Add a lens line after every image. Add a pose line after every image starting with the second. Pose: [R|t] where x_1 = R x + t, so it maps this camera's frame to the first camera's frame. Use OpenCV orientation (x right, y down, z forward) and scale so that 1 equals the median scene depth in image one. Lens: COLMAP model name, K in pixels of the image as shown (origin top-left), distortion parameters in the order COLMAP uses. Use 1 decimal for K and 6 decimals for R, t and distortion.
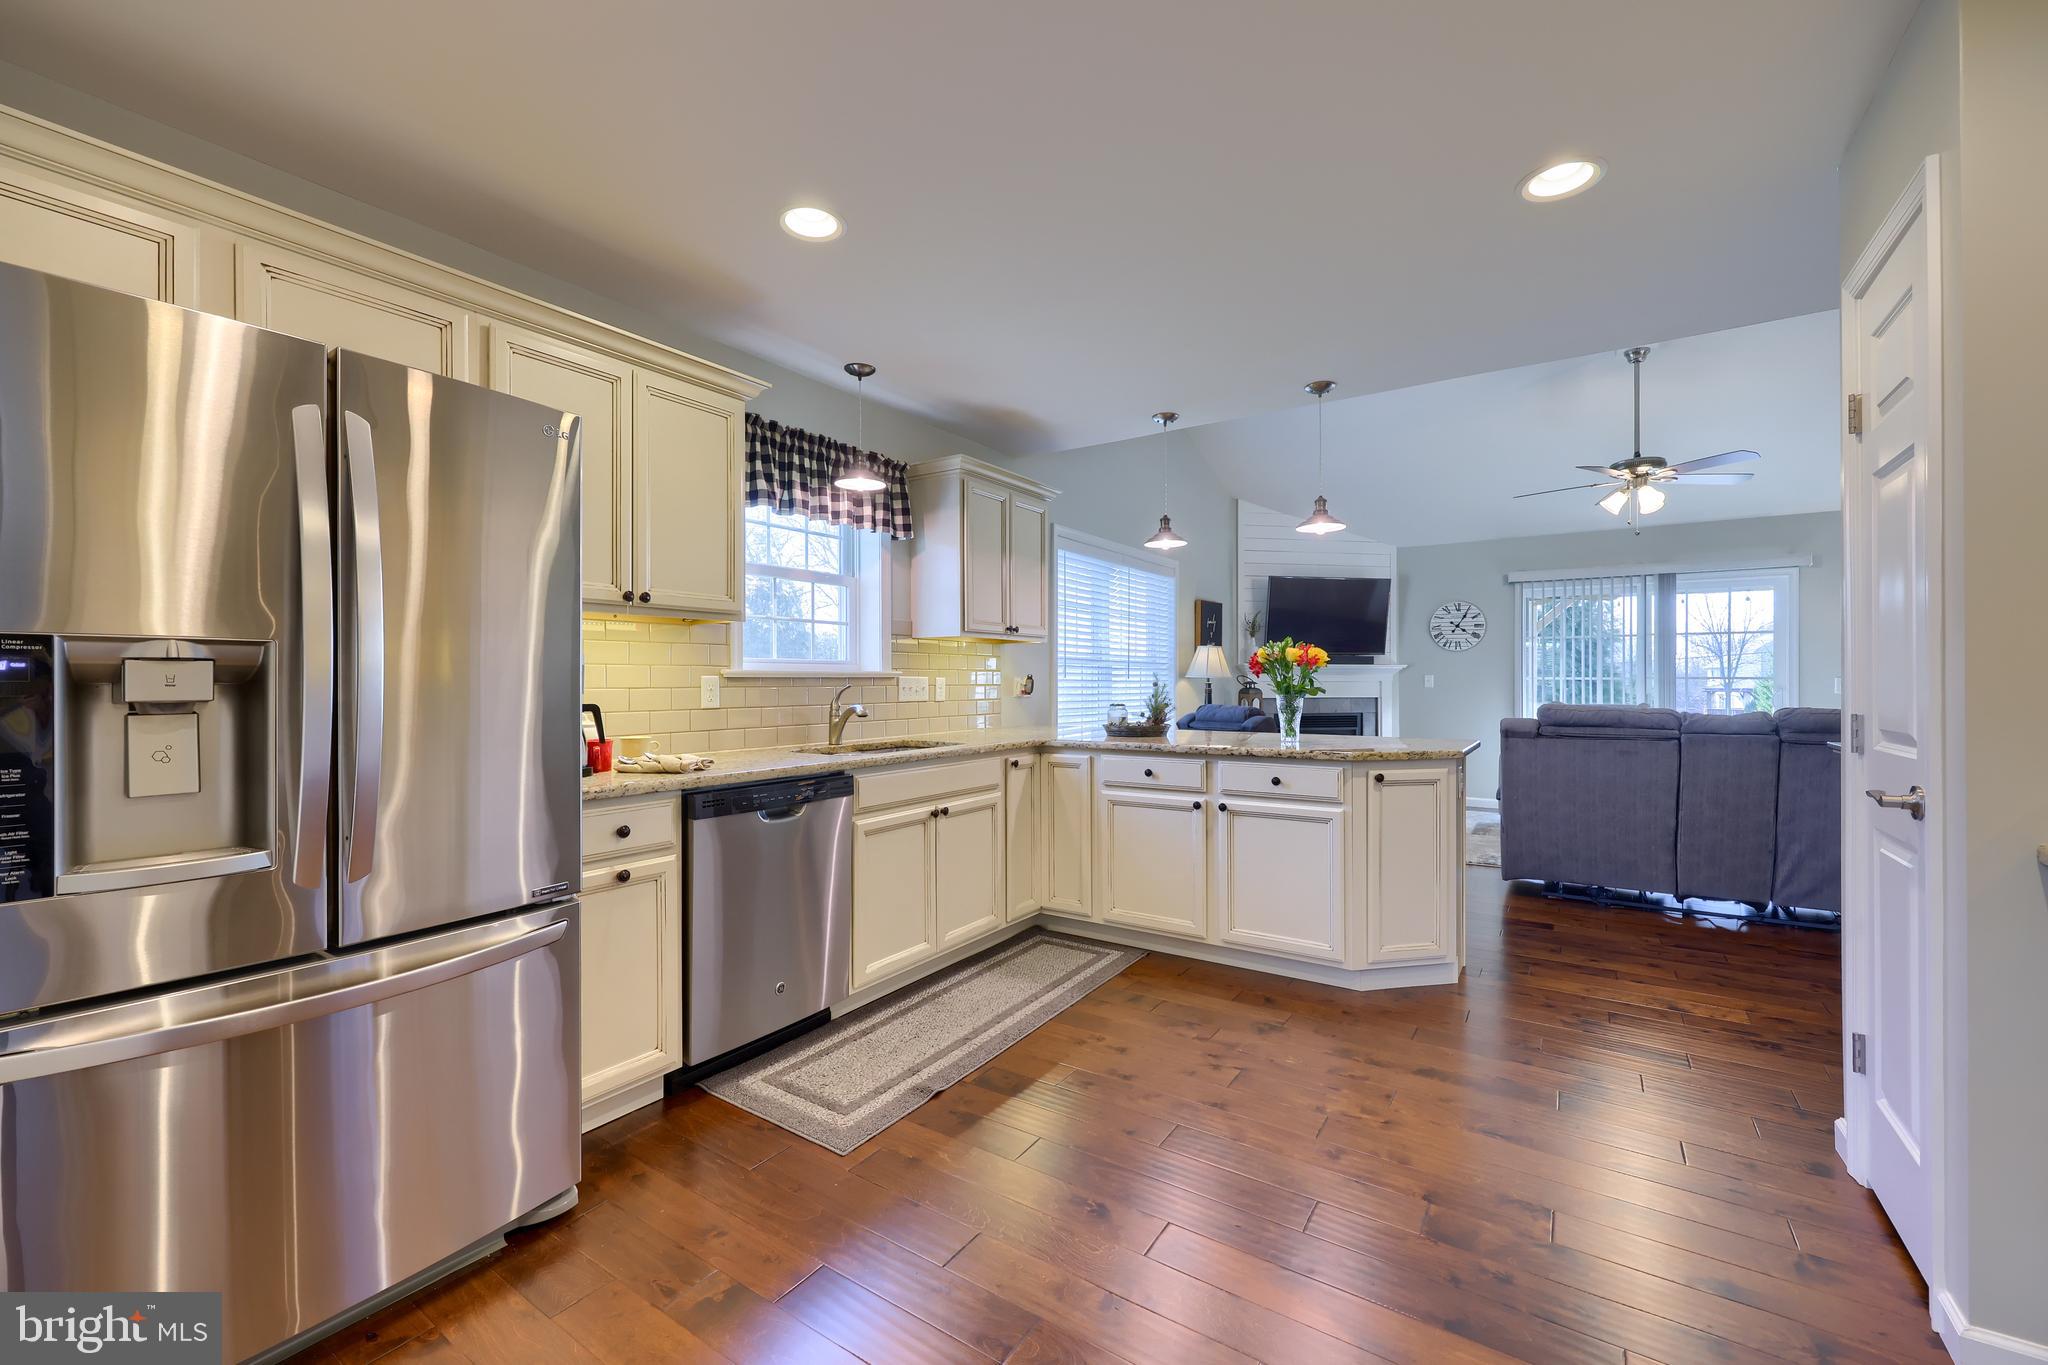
lens RADIAL K [[826.3, 0, 1035.8], [0, 826.3, 689.5], [0, 0, 1]] dist [0.000153, 0.000074]
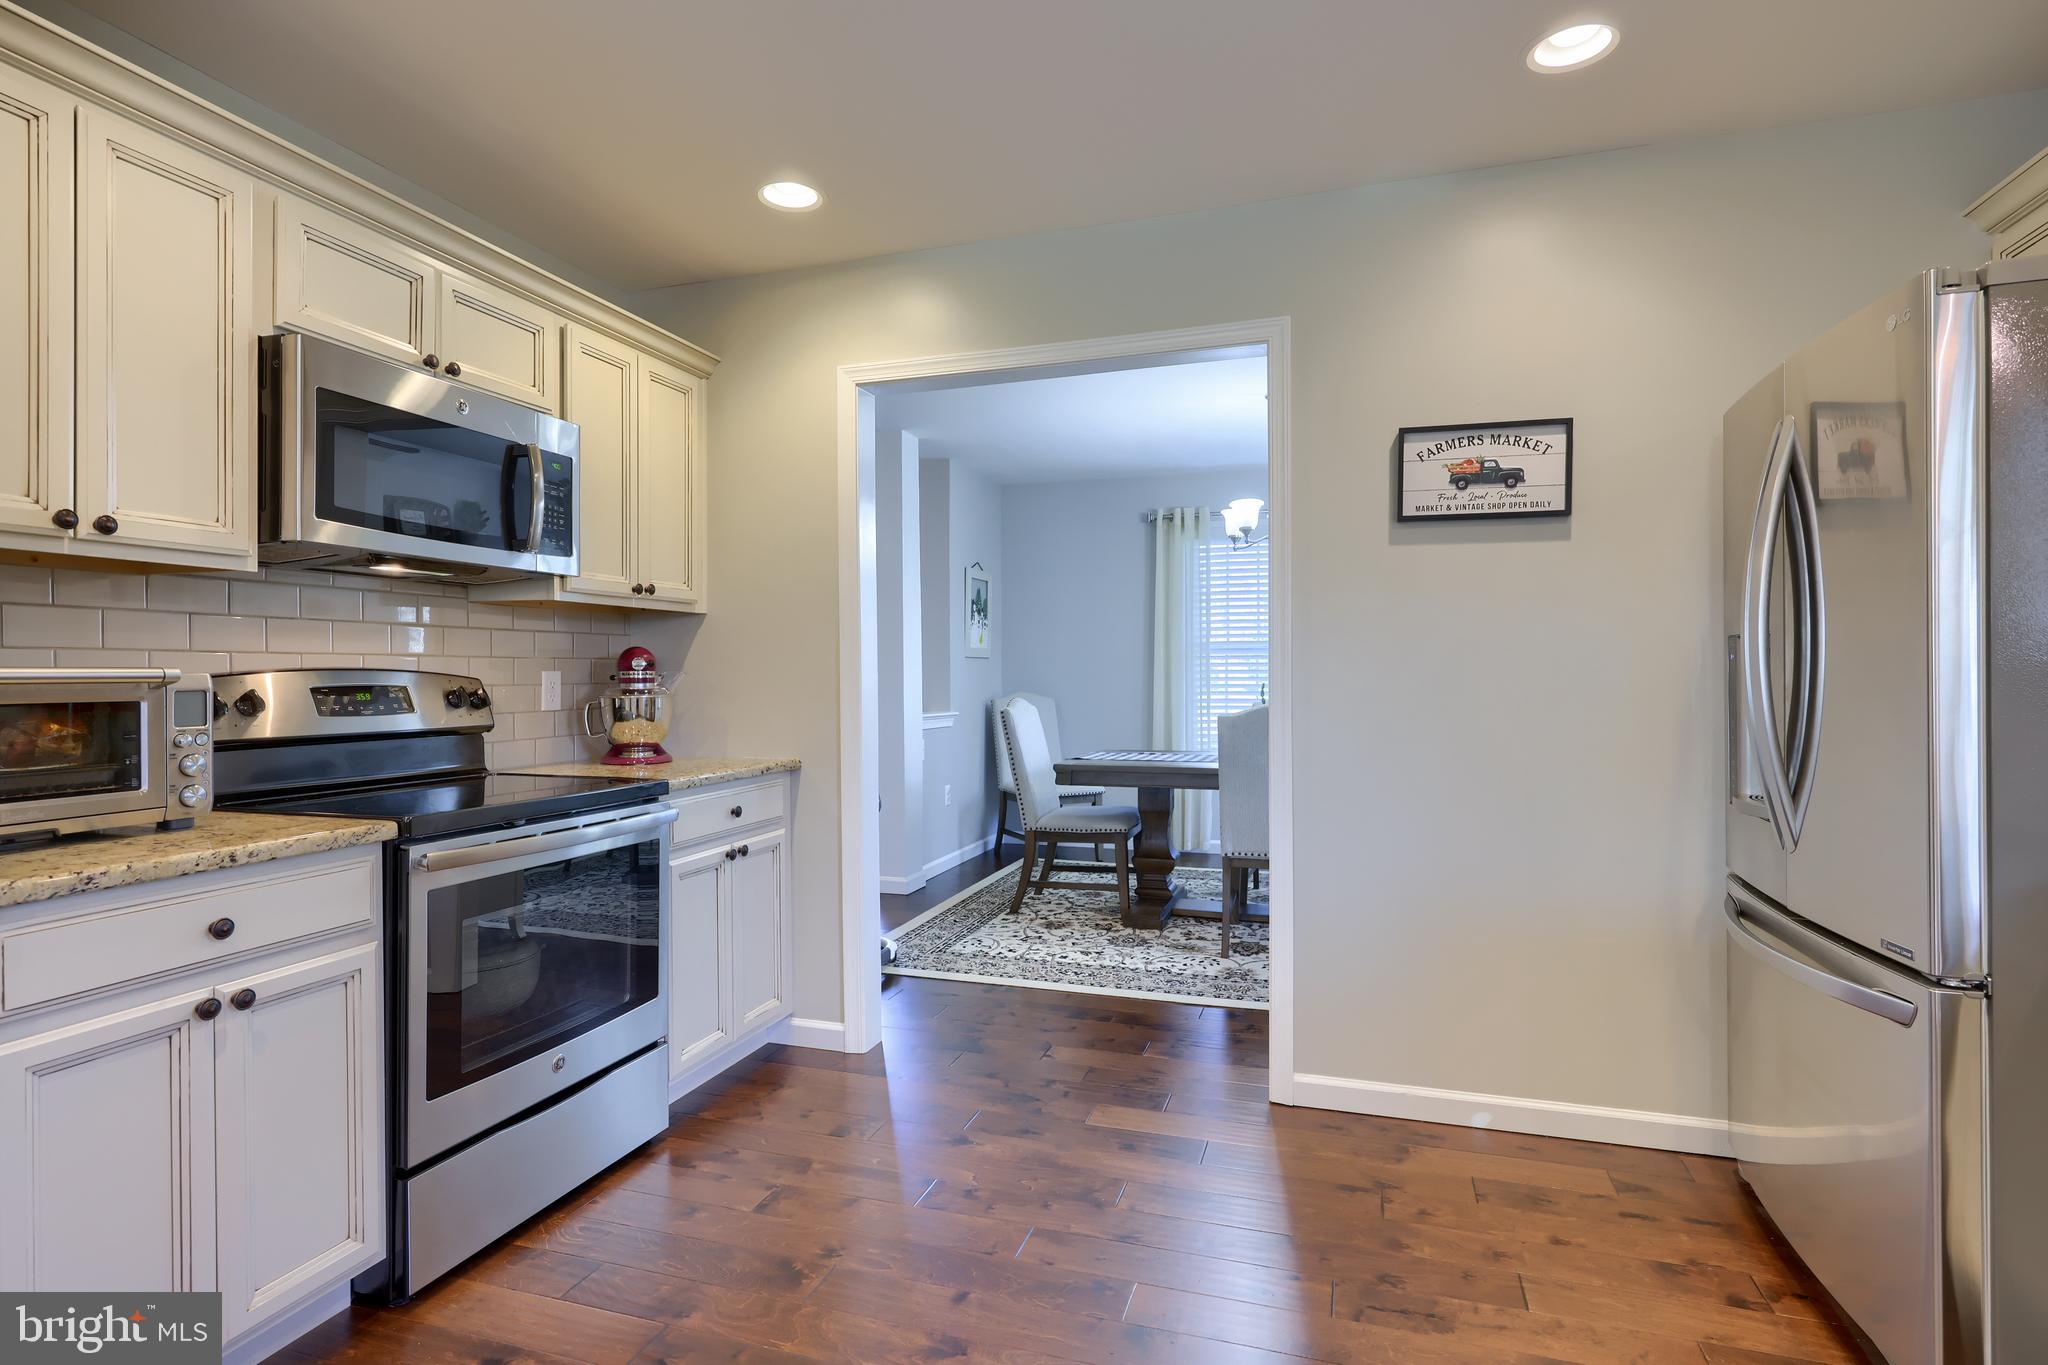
lens RADIAL K [[1009.3, 0, 1020.2], [0, 1009.3, 686.7], [0, 0, 1]] dist [-0.000323, 0.000007]
pose [[-0.965270, 0.009083, -0.261098, 0.205925], [0.003639, 0.999766, 0.021328, -0.006678], [0.261230, 0.019637, -0.965077, 0.862409]]
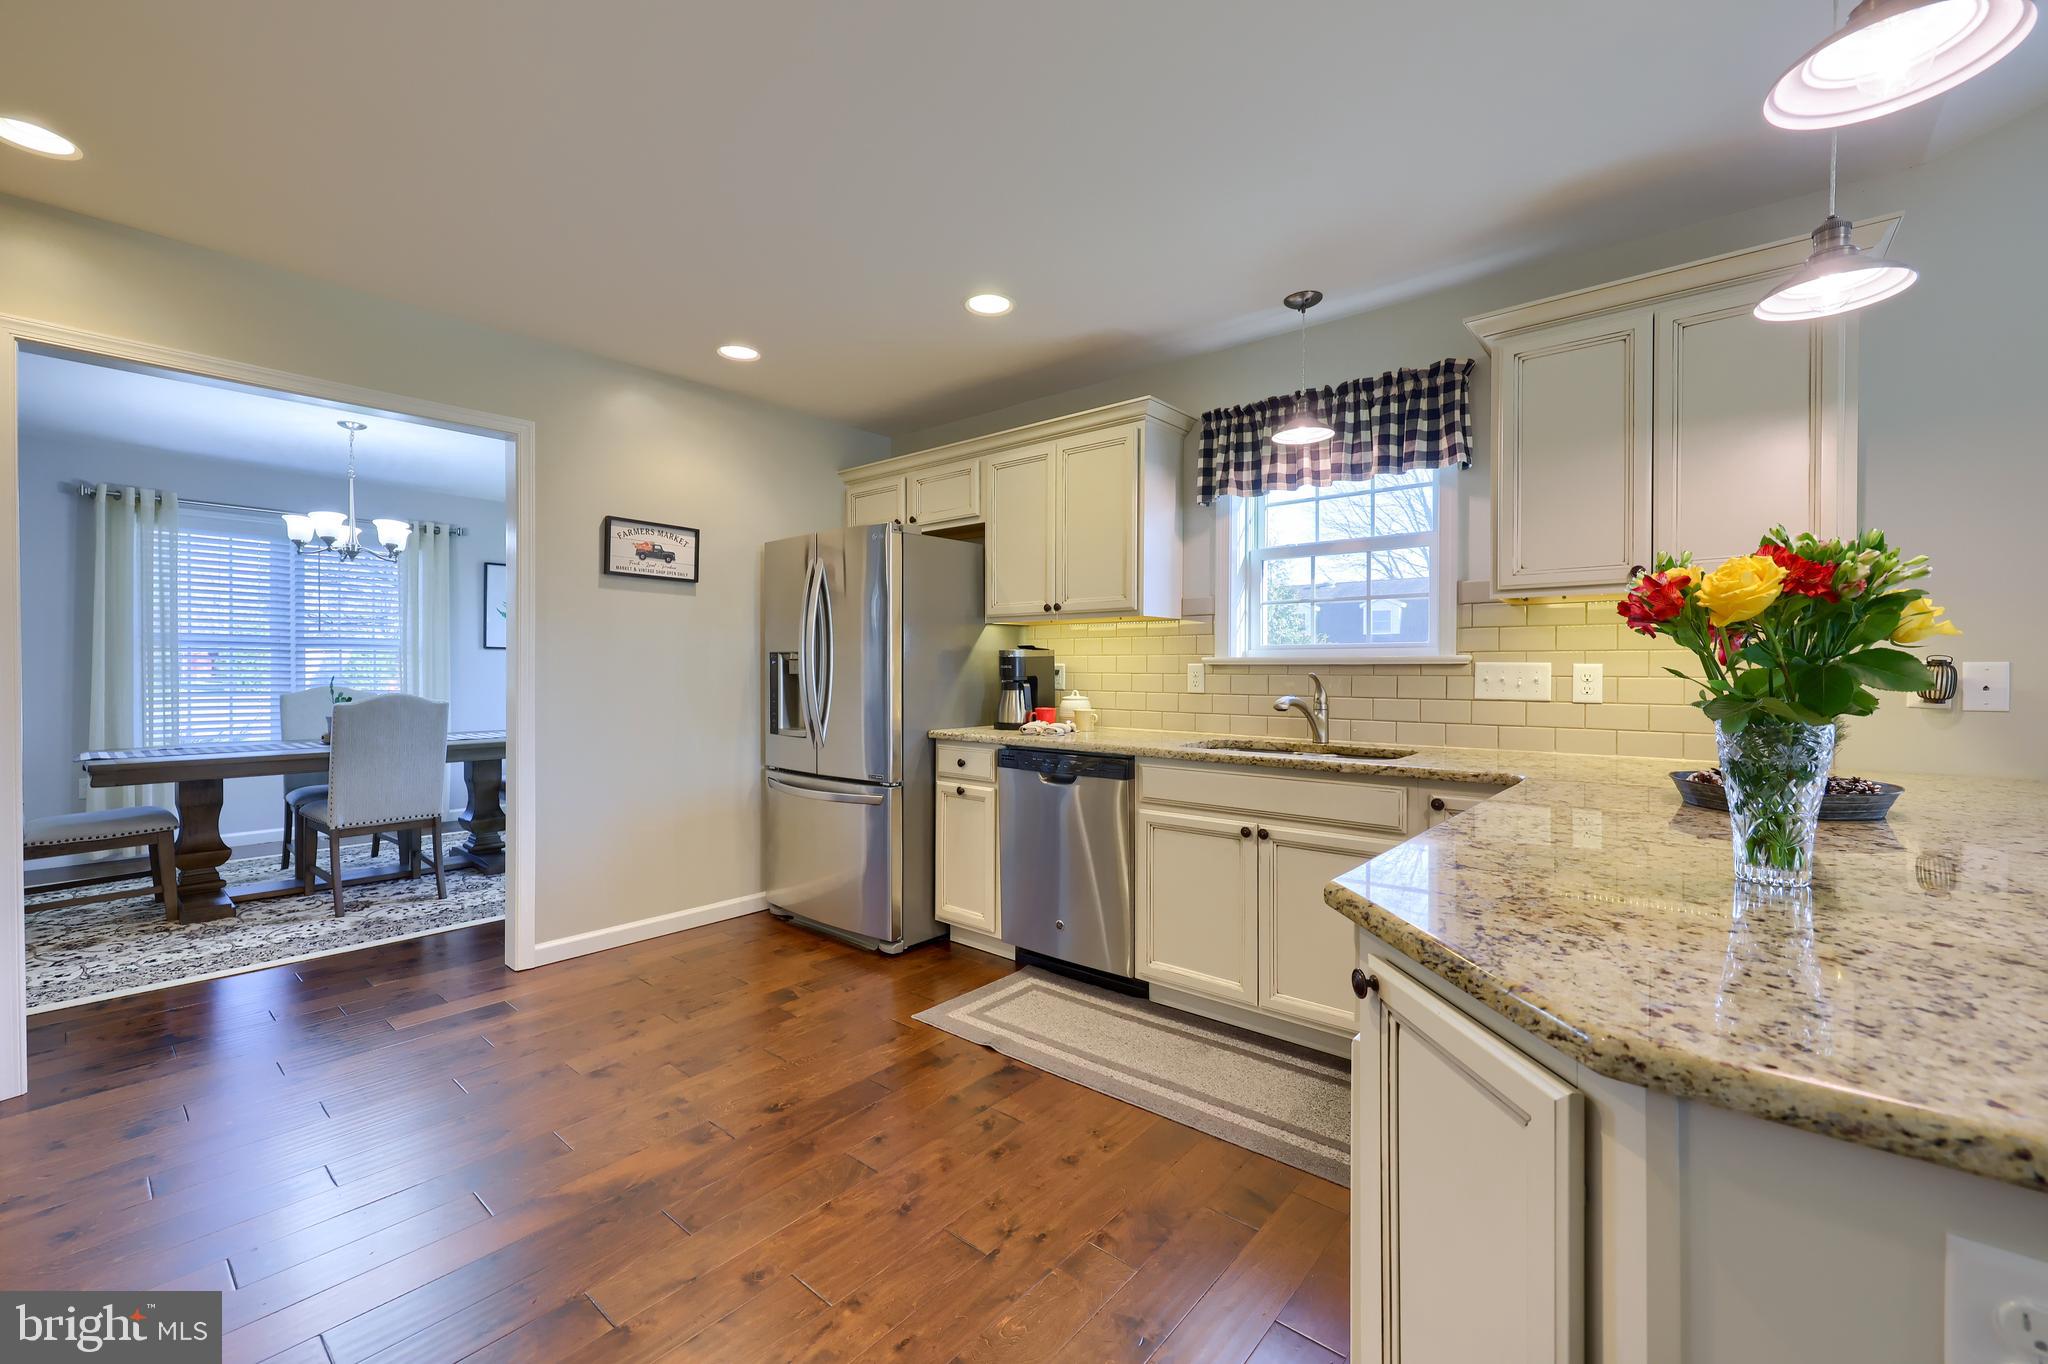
lens RADIAL K [[834.4, 0, 1006.4], [0, 834.4, 687.6], [0, 0, 1]] dist [0.001925, 0.000286]
pose [[-0.136524, 0.023957, -0.990347, 0.667139], [-0.012231, 0.999591, 0.025866, -0.009227], [0.990561, 0.015644, -0.136175, 0.813409]]
